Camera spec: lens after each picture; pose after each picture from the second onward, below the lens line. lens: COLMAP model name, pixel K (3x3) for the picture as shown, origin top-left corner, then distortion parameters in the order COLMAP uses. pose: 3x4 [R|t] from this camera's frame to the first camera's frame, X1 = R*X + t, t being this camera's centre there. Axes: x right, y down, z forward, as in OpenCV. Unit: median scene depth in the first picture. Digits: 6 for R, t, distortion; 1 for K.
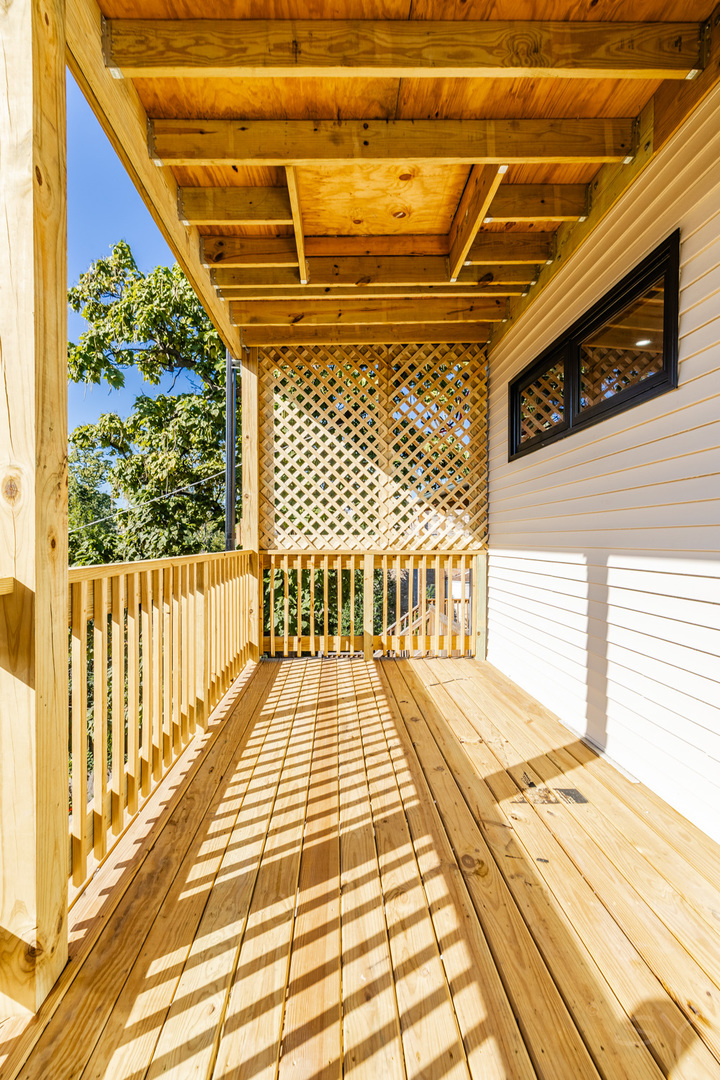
lens RADIAL K [[463.9, 0, 360.0], [0, 463.9, 540.0], [0, 0, 1]] dist [-0.000171, -0.000022]
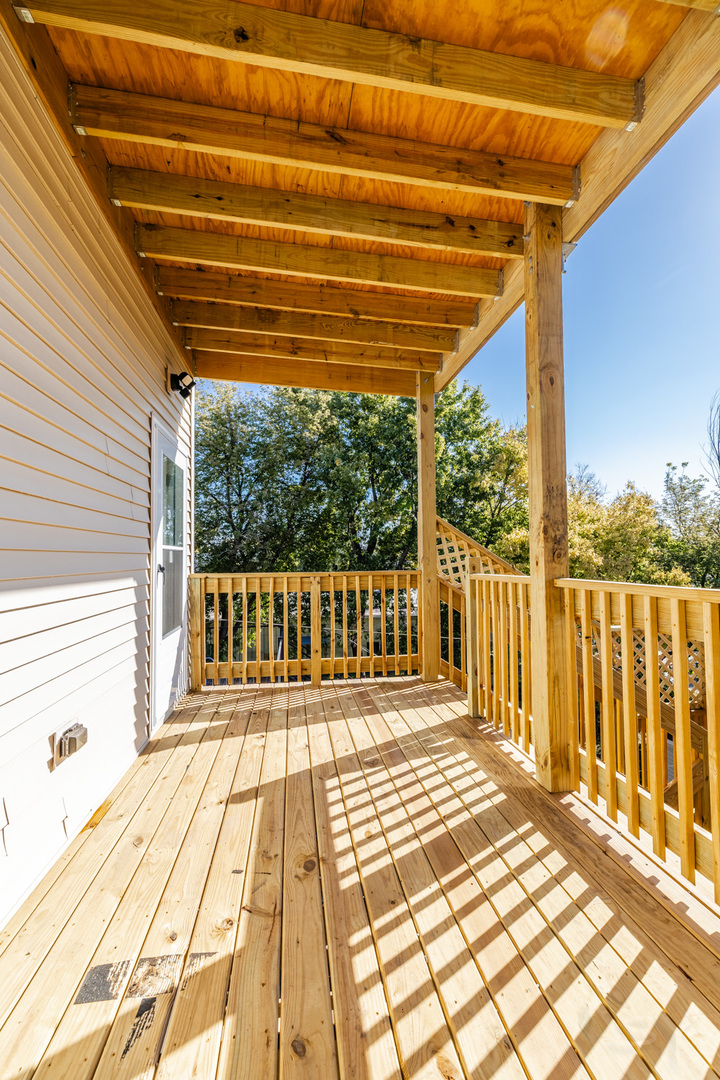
lens RADIAL K [[463.9, 0, 360.0], [0, 463.9, 540.0], [0, 0, 1]] dist [-0.000171, -0.000022]
pose [[-0.995482, 0.004615, -0.094836, 0.215579], [0.008515, 0.999133, -0.040762, -0.012048], [0.094565, -0.041386, -0.994658, 2.119411]]
